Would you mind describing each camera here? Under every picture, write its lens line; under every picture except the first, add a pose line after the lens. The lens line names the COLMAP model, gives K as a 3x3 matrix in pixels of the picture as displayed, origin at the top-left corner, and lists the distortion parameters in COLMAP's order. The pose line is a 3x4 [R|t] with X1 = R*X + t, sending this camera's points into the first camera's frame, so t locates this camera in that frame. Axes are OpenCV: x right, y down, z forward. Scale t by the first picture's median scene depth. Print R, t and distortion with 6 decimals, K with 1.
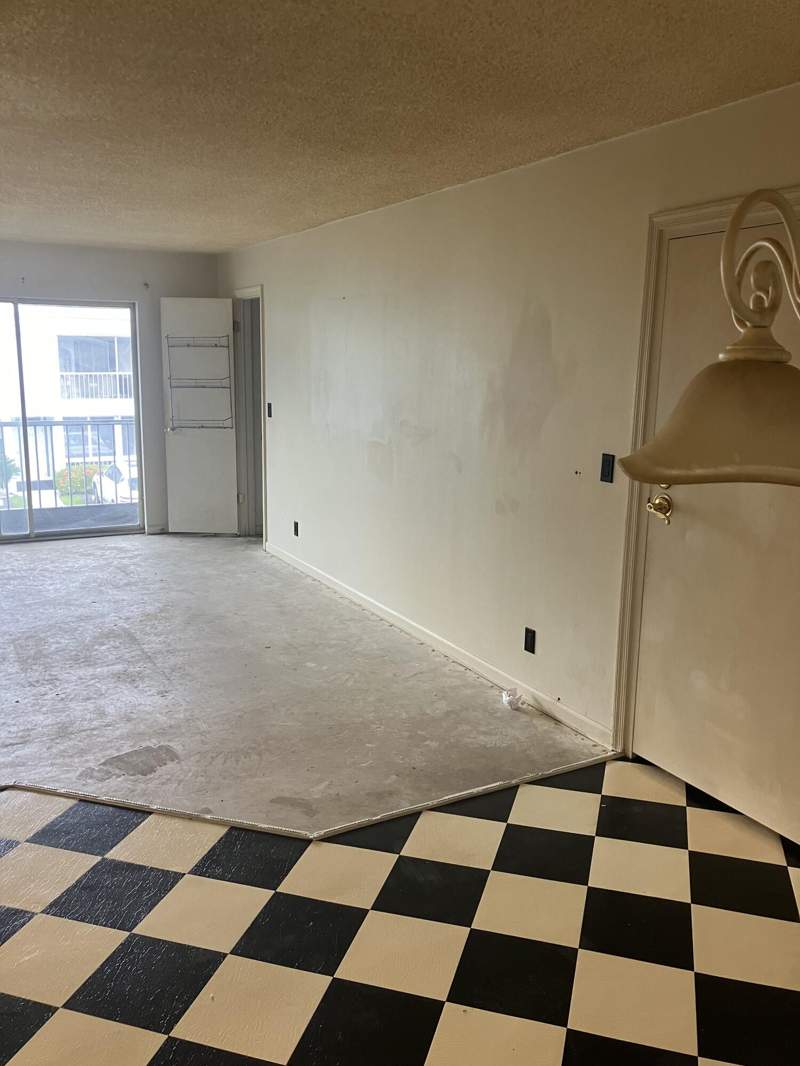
lens RADIAL K [[866.9, 0, 403.8], [0, 866.9, 533.1], [0, 0, 1]] dist [-0.004772, 0.007311]
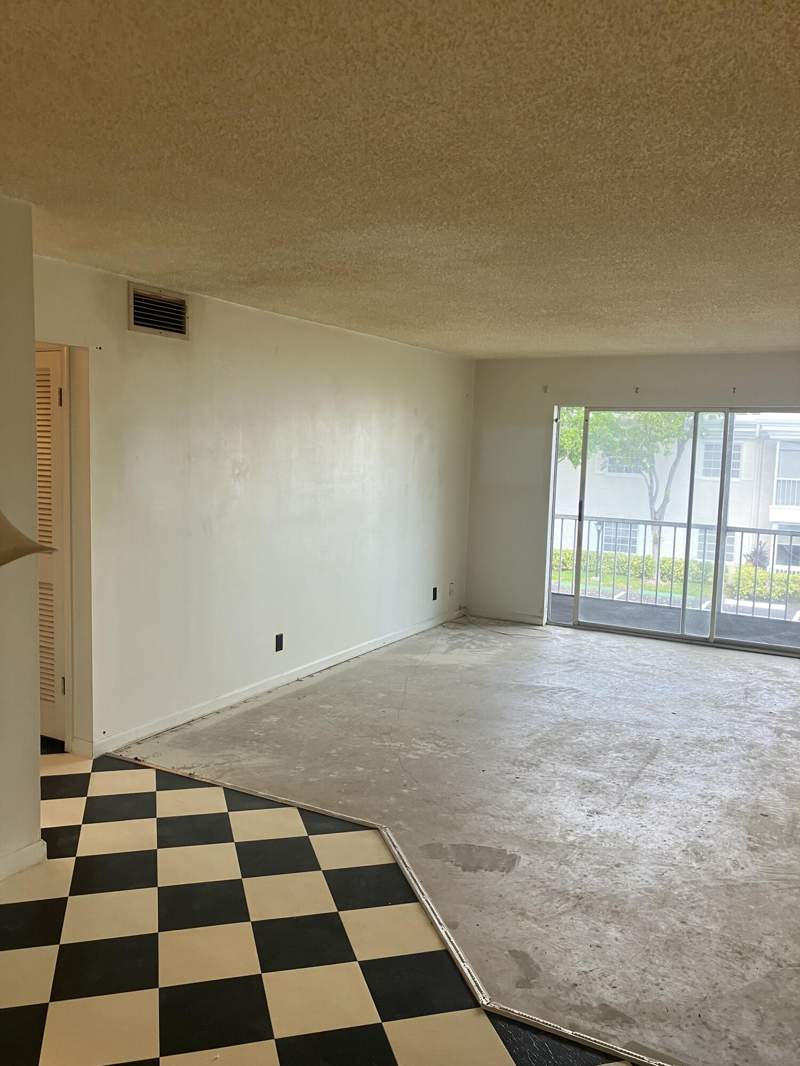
lens RADIAL K [[866.9, 0, 400.3], [0, 866.9, 531.7], [0, 0, 1]] dist [-0.004772, 0.007311]
pose [[0.536246, 0.084368, -0.839835, 0.342452], [-0.189674, 0.981589, -0.022501, -0.049459], [0.822475, 0.171361, 0.542375, 0.242740]]
